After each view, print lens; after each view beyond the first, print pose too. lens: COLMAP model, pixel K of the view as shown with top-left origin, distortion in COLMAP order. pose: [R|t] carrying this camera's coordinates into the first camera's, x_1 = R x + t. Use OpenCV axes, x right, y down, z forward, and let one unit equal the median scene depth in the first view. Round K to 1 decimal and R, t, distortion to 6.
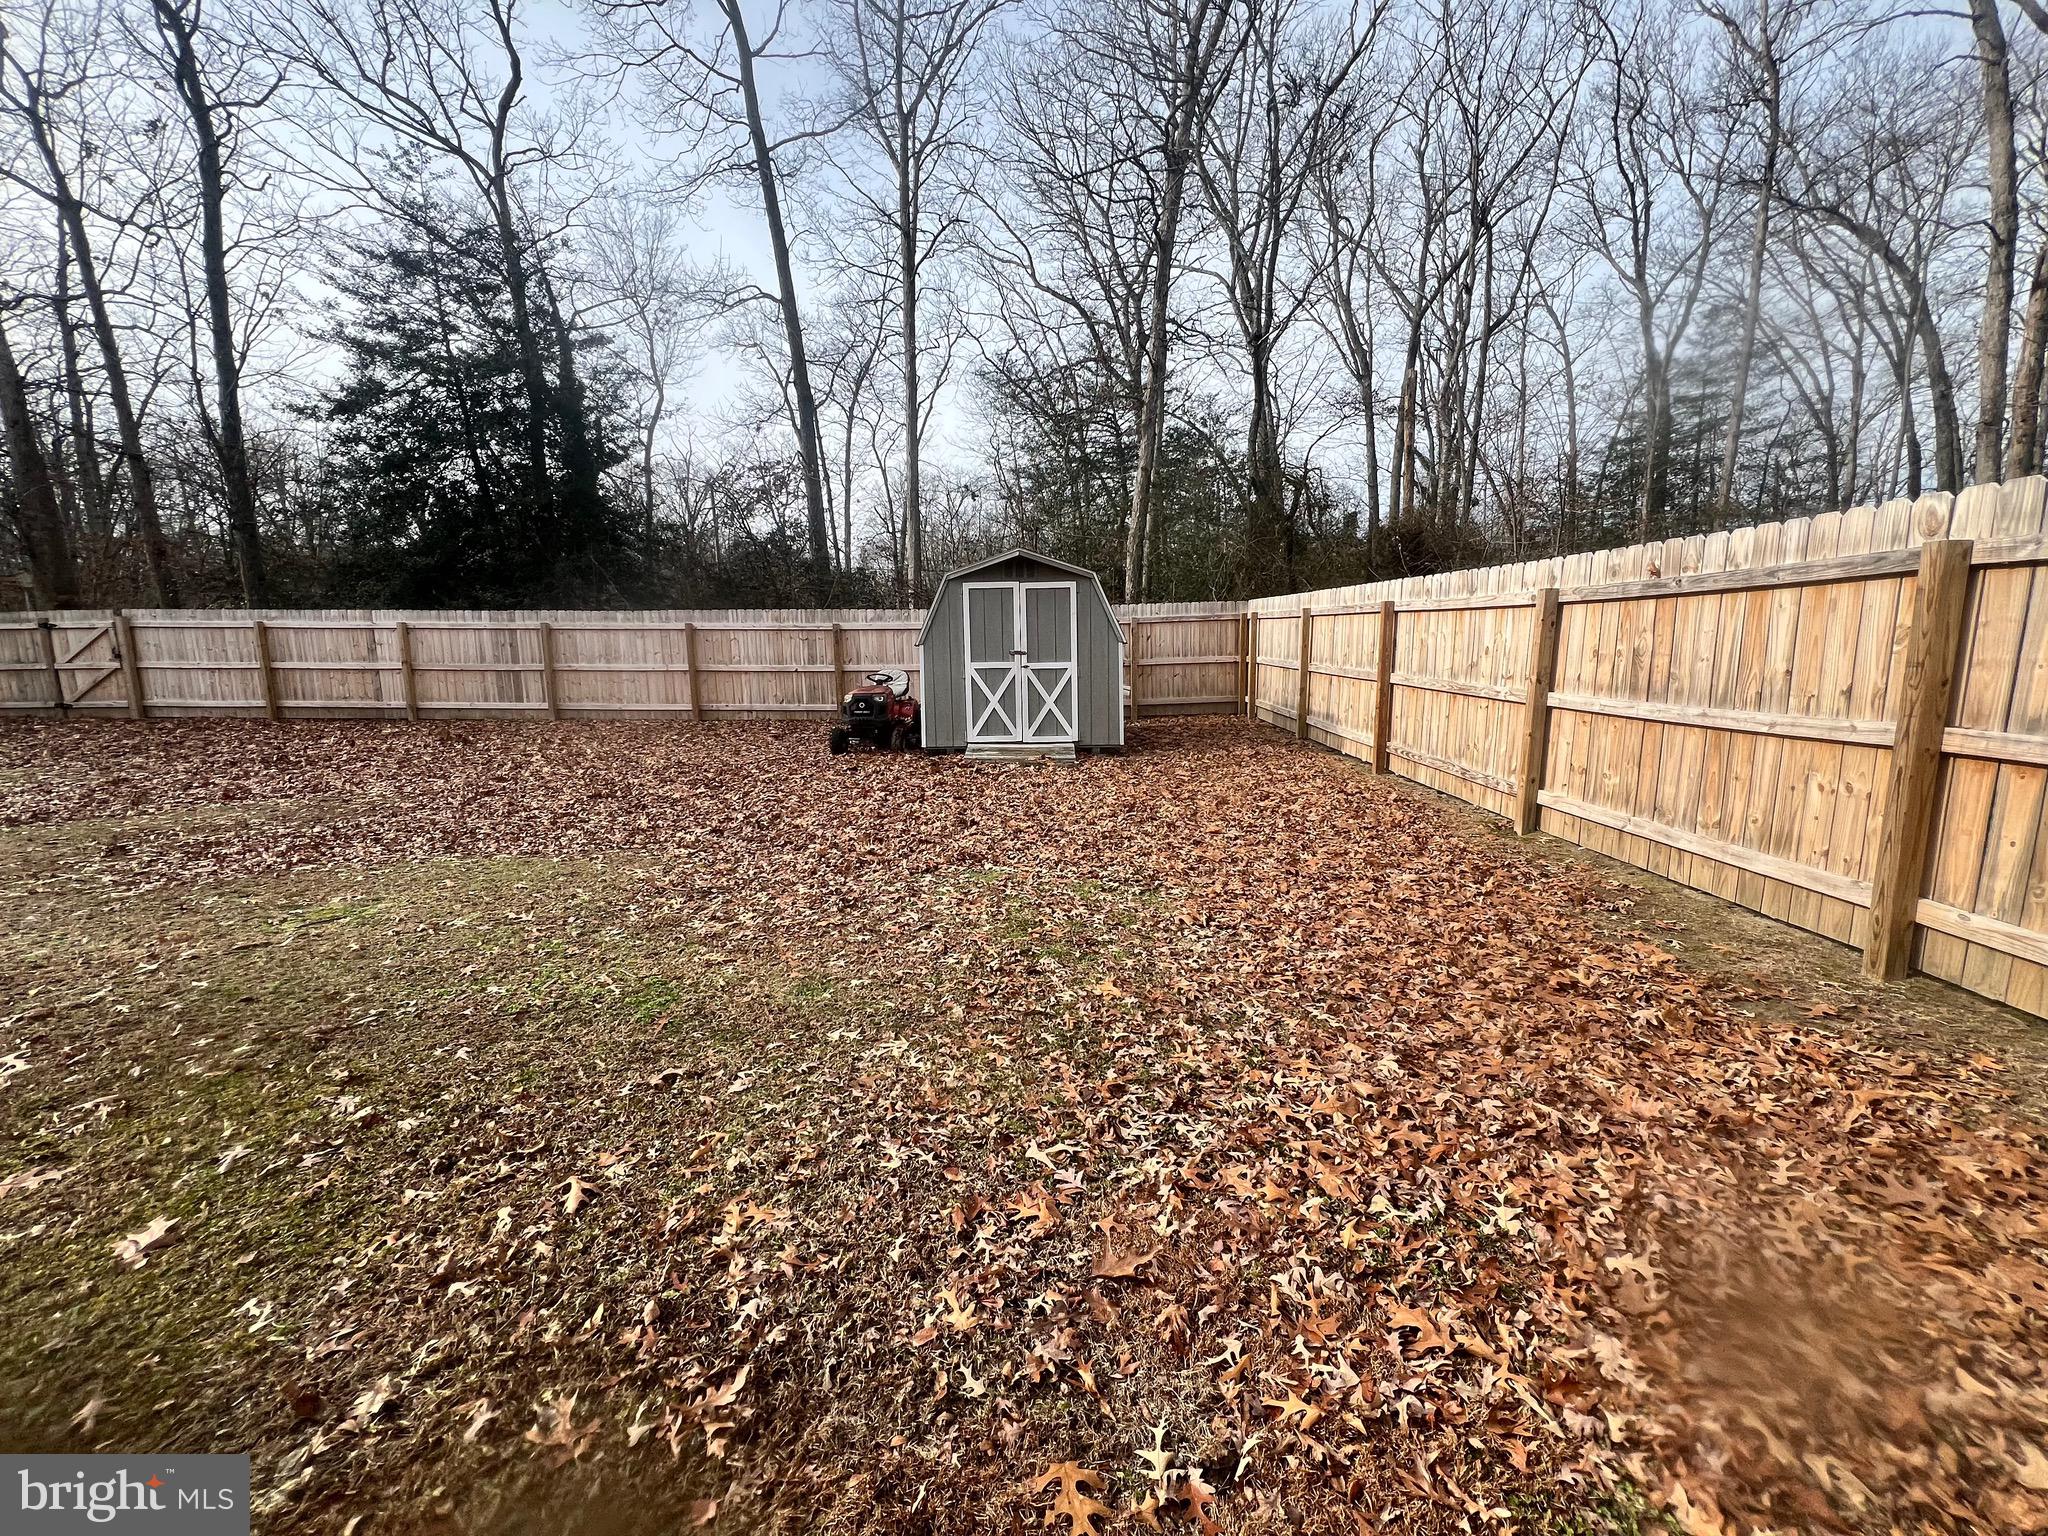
lens RADIAL K [[823.1, 0, 1029.3], [0, 823.1, 766.6], [0, 0, 1]] dist [-0.001237, -0.000034]
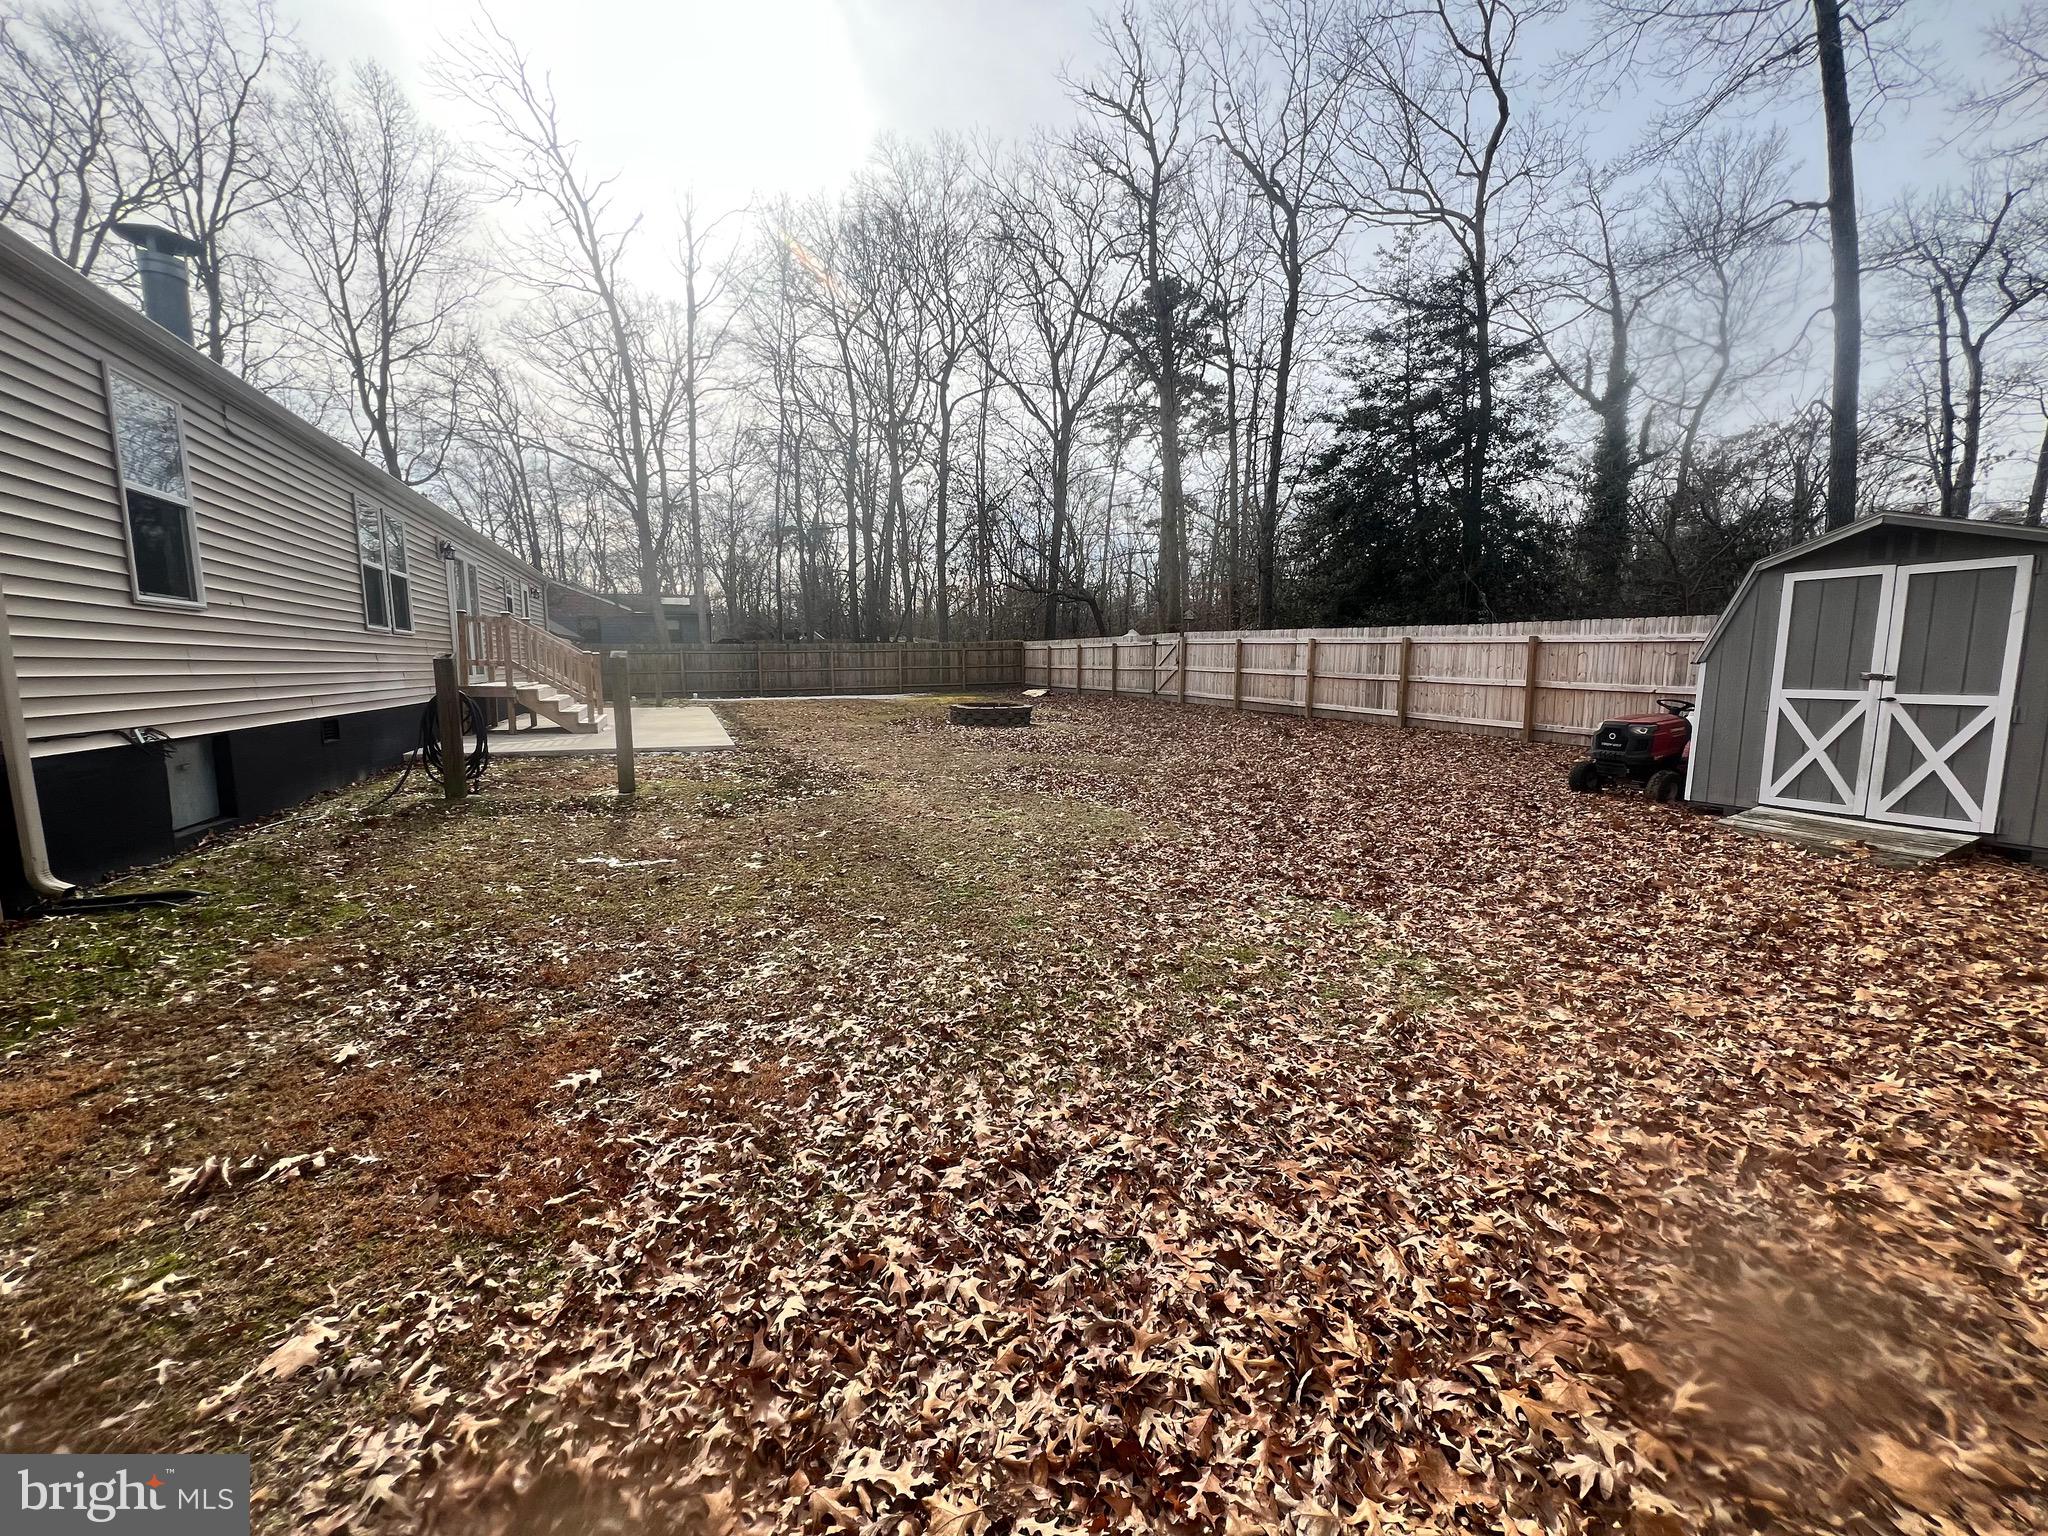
lens RADIAL K [[823.1, 0, 1007.7], [0, 823.1, 761.8], [0, 0, 1]] dist [-0.001237, -0.000034]
pose [[0.395733, 0.124245, -0.909922, 0.204525], [-0.142741, 0.987086, 0.072702, -0.016658], [0.907205, 0.101113, 0.408357, 0.096509]]
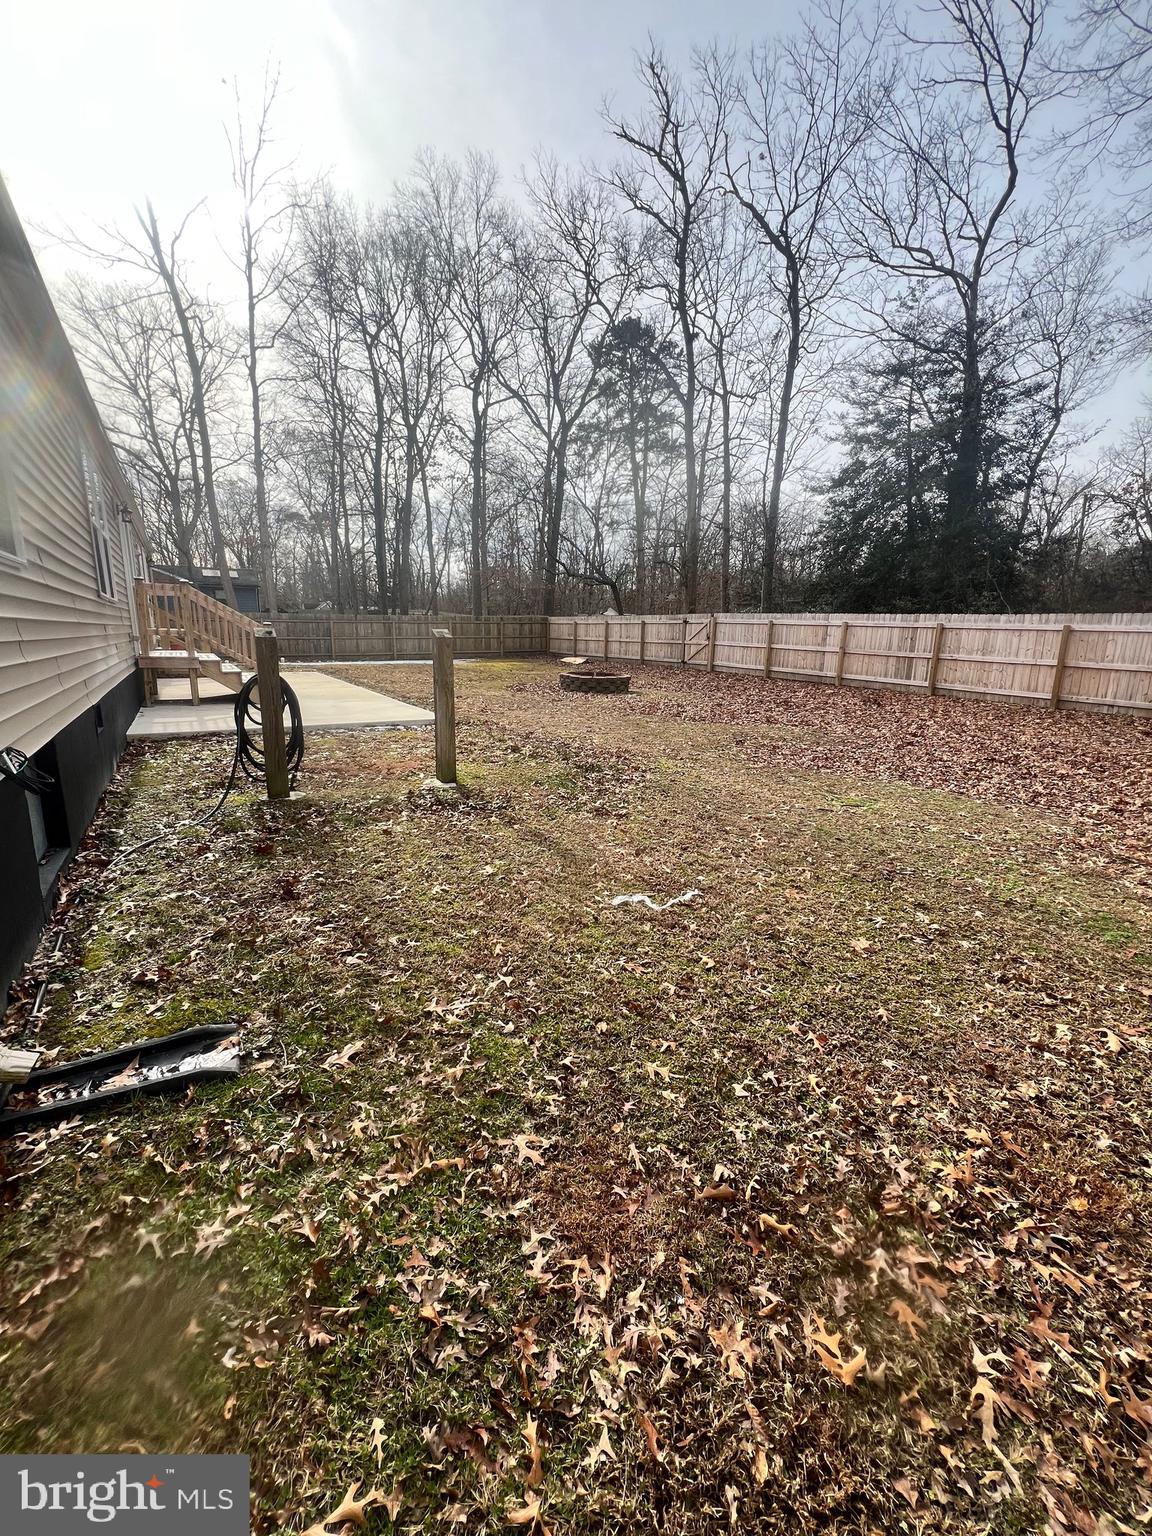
lens RADIAL K [[617.3, 0, 574.7], [0, 617.3, 768.3], [0, 0, 1]] dist [-0.001237, -0.000034]
pose [[0.542836, 0.202865, -0.814970, -0.036939], [-0.149534, 0.978229, 0.143903, 0.003294], [0.826420, 0.043750, 0.561353, -0.060288]]
